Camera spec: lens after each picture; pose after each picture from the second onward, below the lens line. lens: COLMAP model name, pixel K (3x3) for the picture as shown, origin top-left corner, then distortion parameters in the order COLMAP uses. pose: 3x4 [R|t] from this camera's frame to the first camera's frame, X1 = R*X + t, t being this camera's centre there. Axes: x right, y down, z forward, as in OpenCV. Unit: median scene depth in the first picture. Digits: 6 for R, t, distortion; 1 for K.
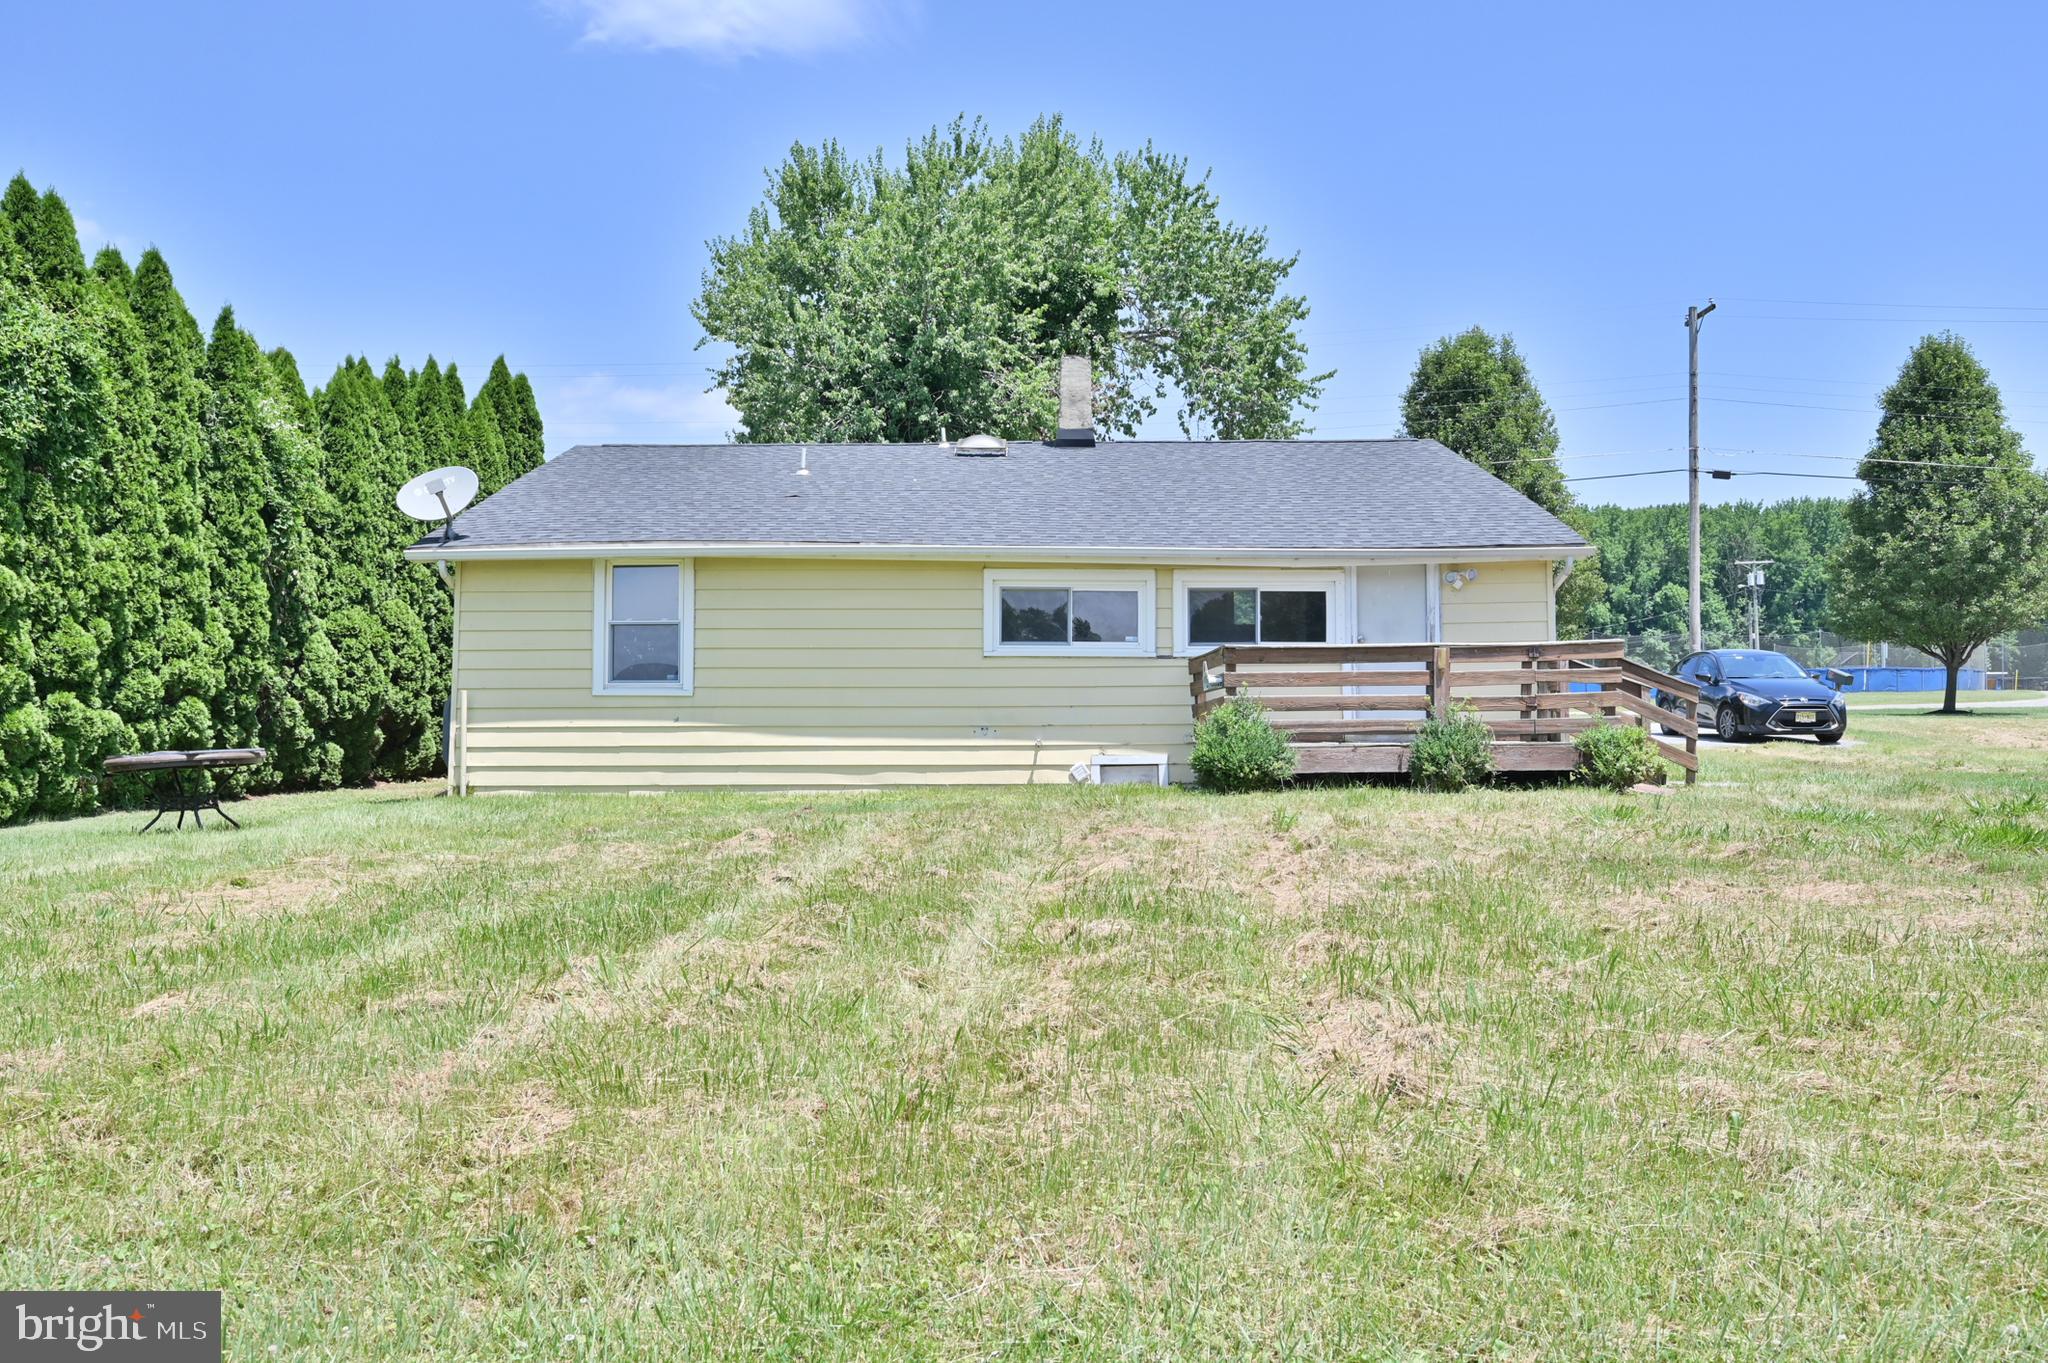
lens RADIAL K [[1582.4, 0, 1014.2], [0, 1582.4, 697.4], [0, 0, 1]] dist [0.004889, -0.005994]
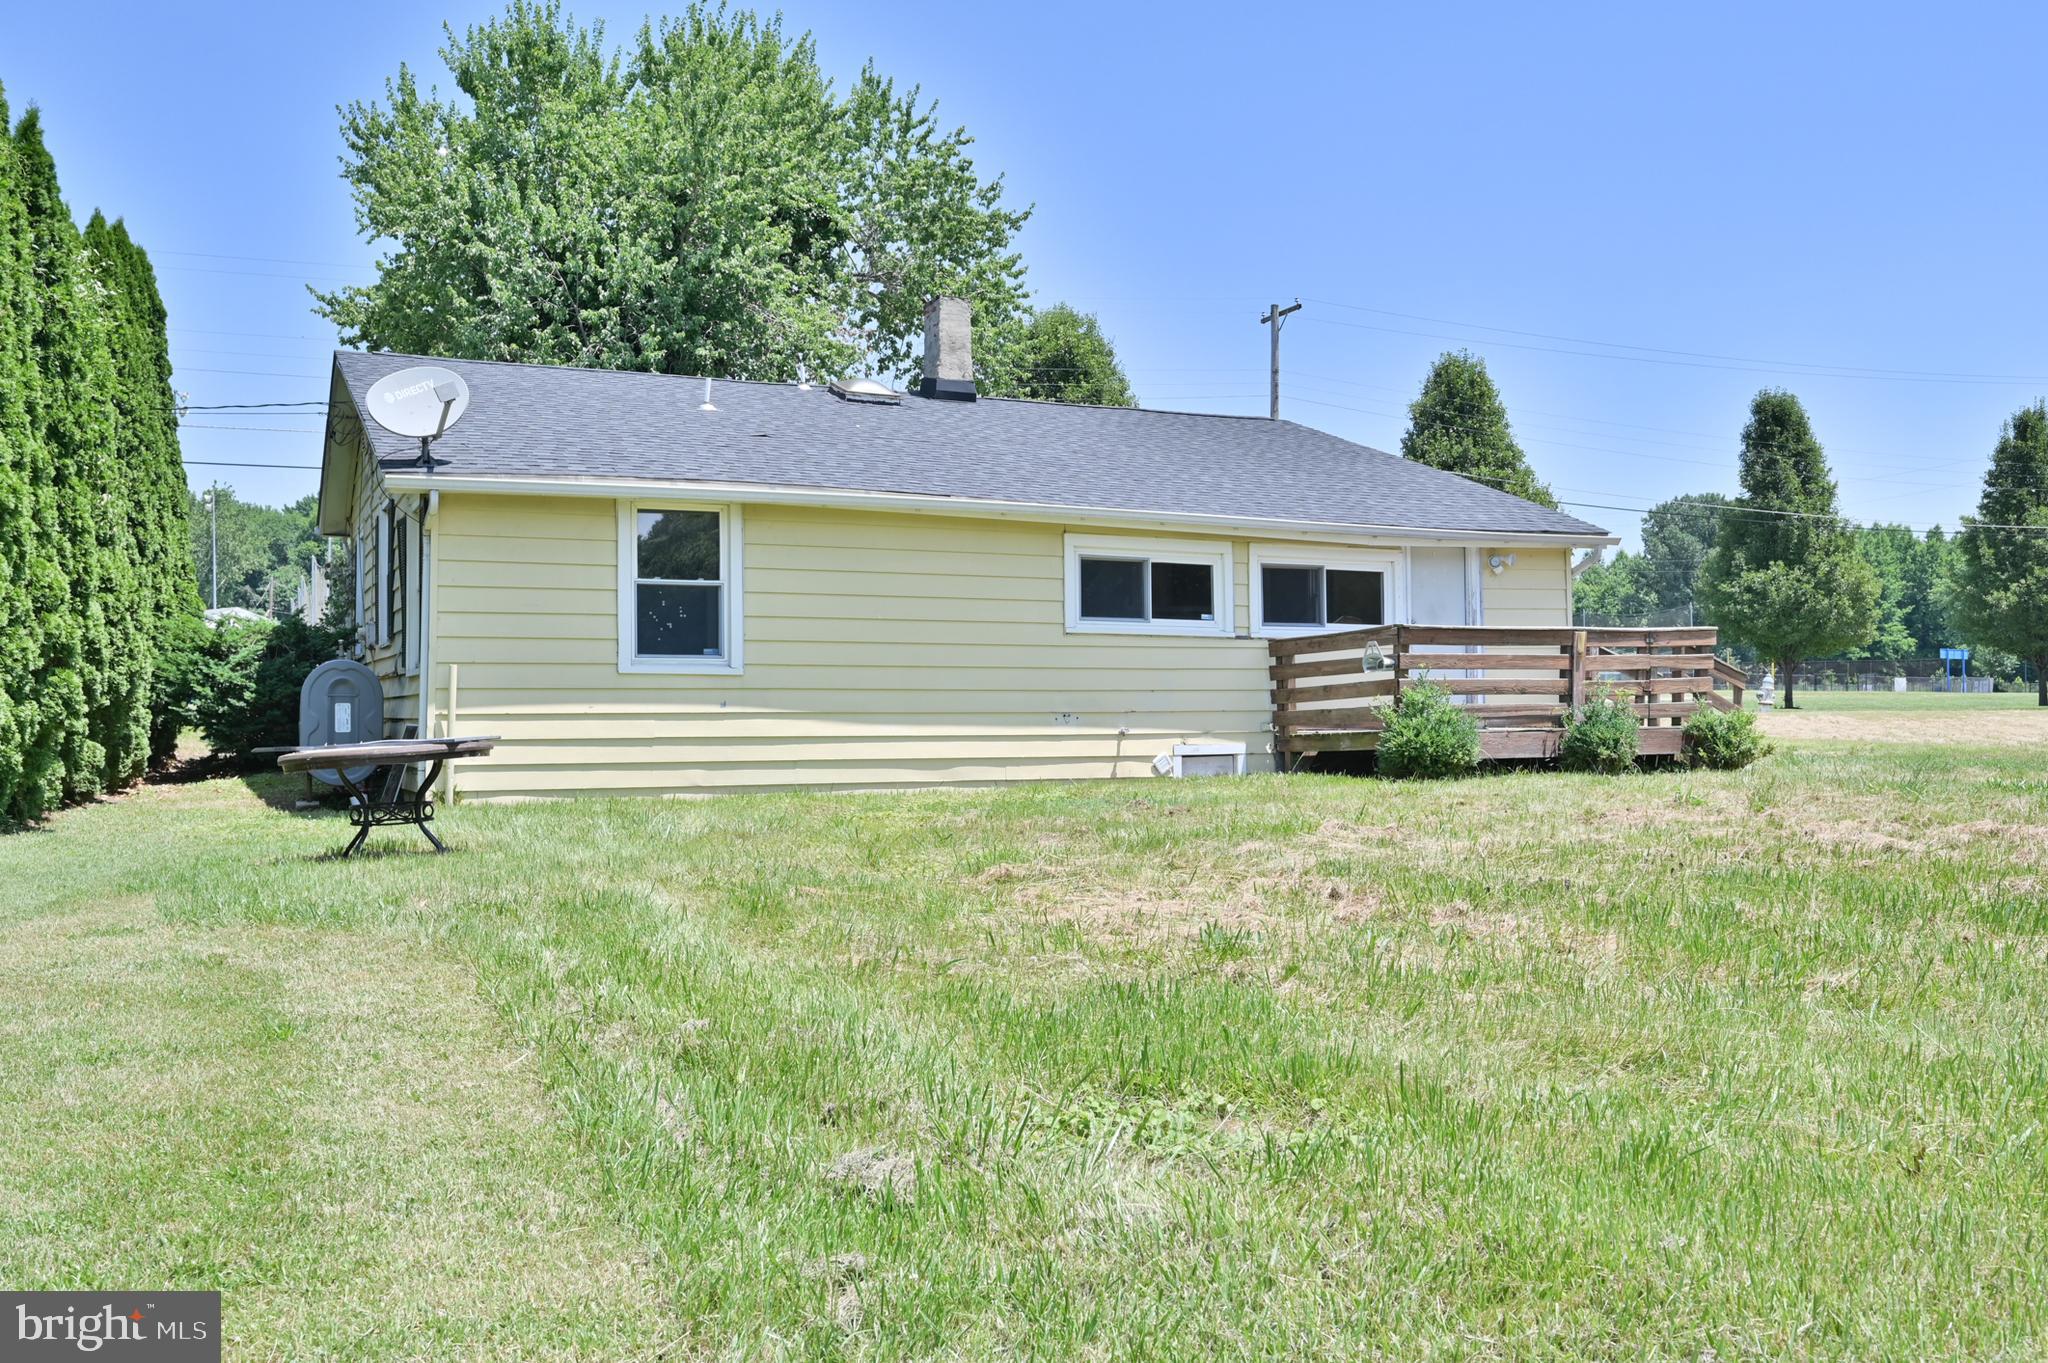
lens RADIAL K [[1771.8, 0, 1016.5], [0, 1771.8, 694.9], [0, 0, 1]] dist [-0.006980, -0.004031]
pose [[0.908863, 0.004359, 0.417071, -0.453309], [-0.003416, 0.999990, -0.003007, 0.011529], [-0.417080, 0.001308, 0.908869, 0.120514]]
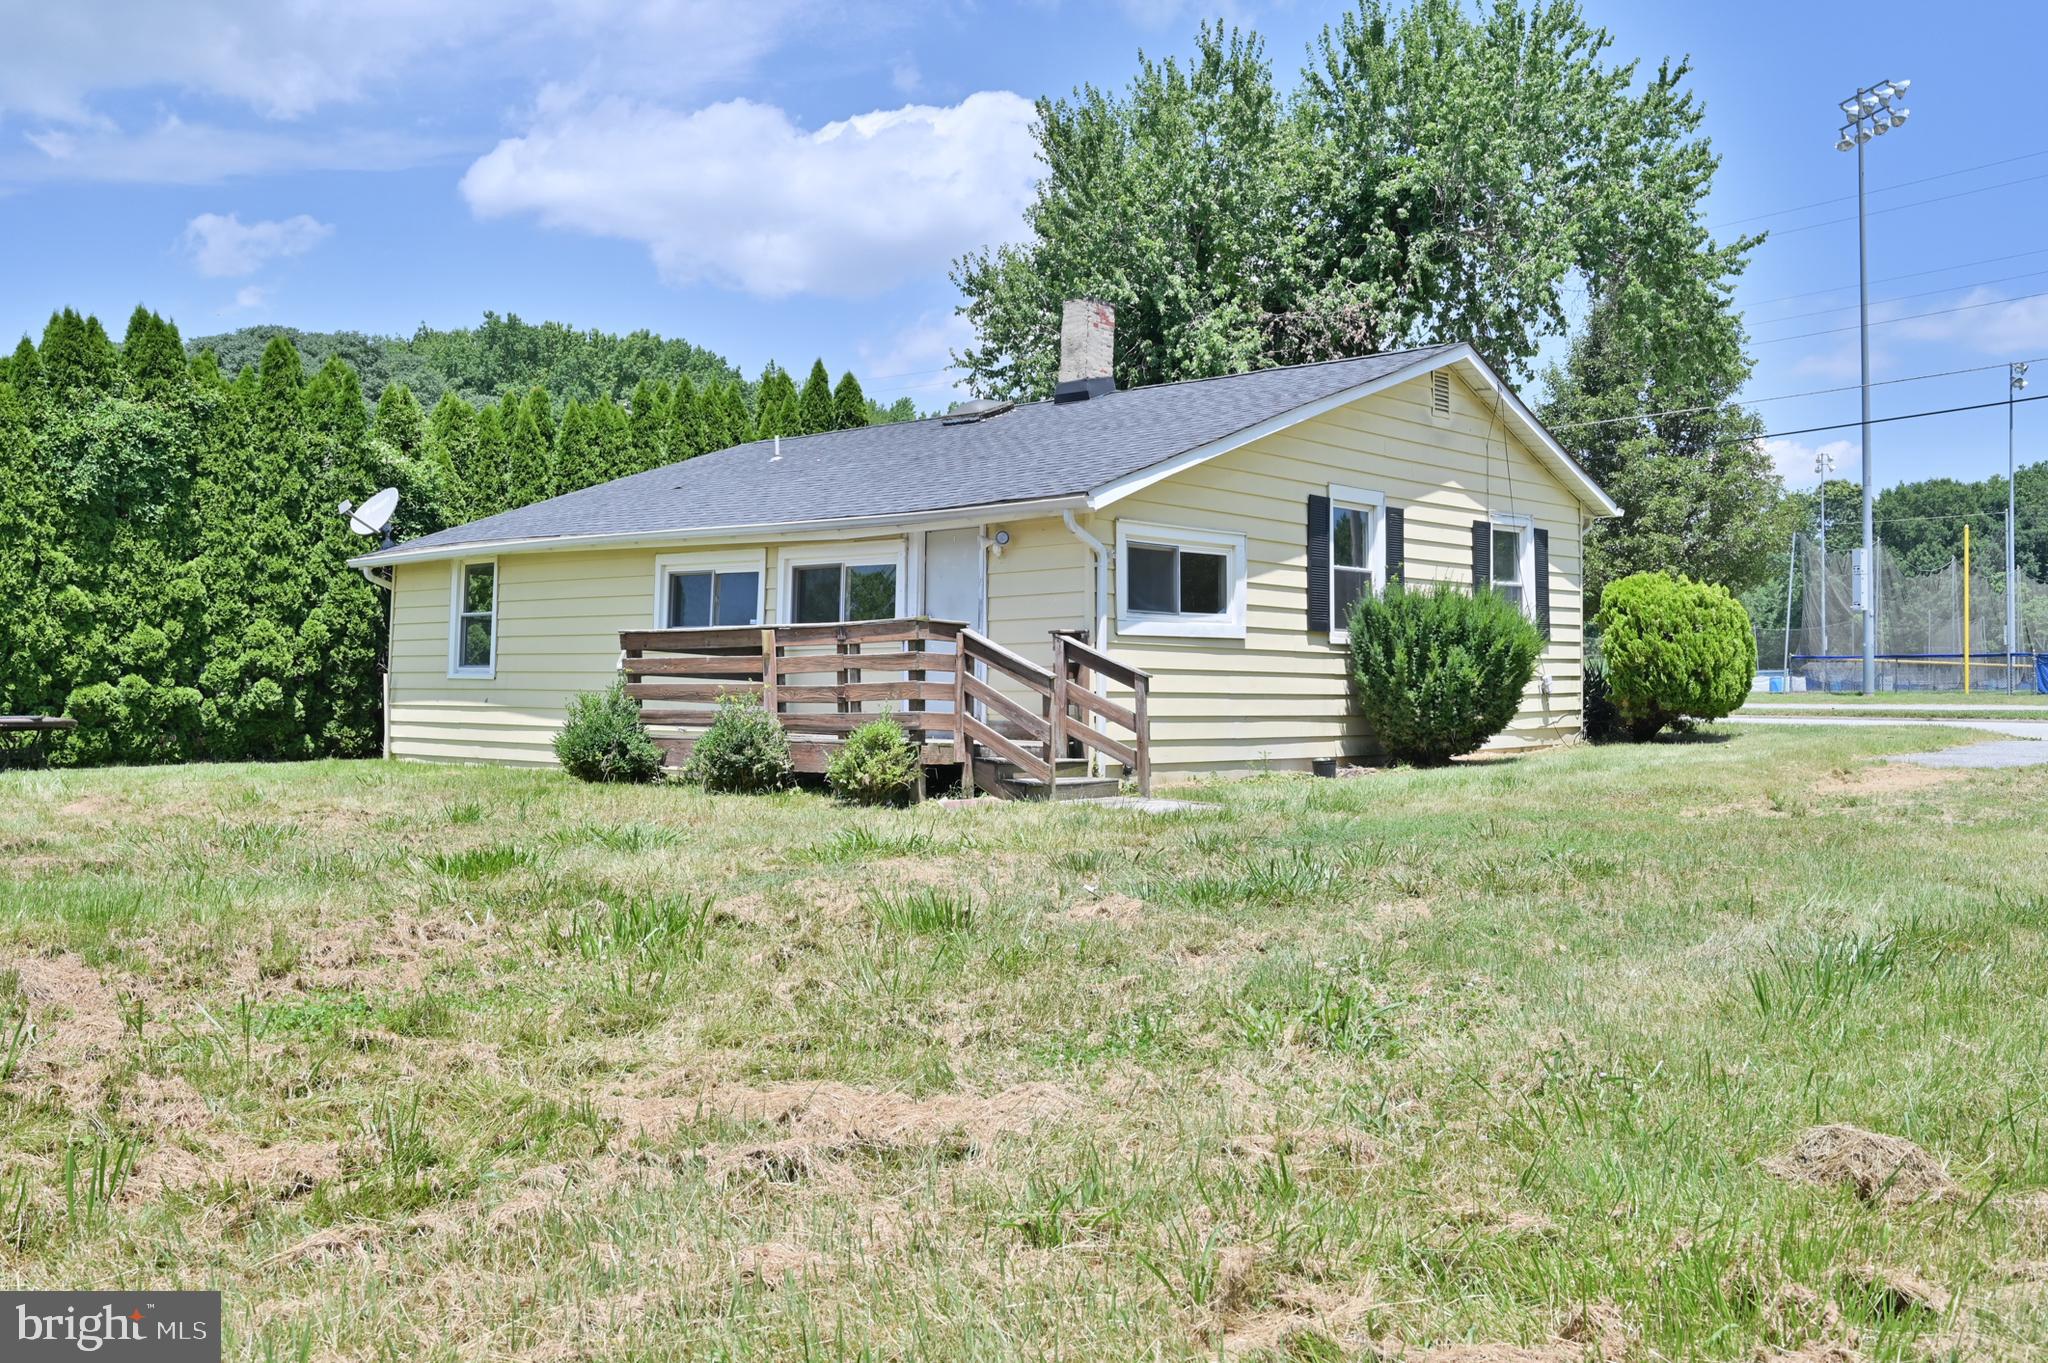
lens RADIAL K [[1771.8, 0, 1016.5], [0, 1771.8, 694.9], [0, 0, 1]] dist [-0.006980, -0.004031]
pose [[0.745579, 0.011513, -0.666317, 0.903911], [-0.004736, 0.999917, 0.011978, -0.006641], [0.666400, -0.005775, 0.745572, 0.312945]]
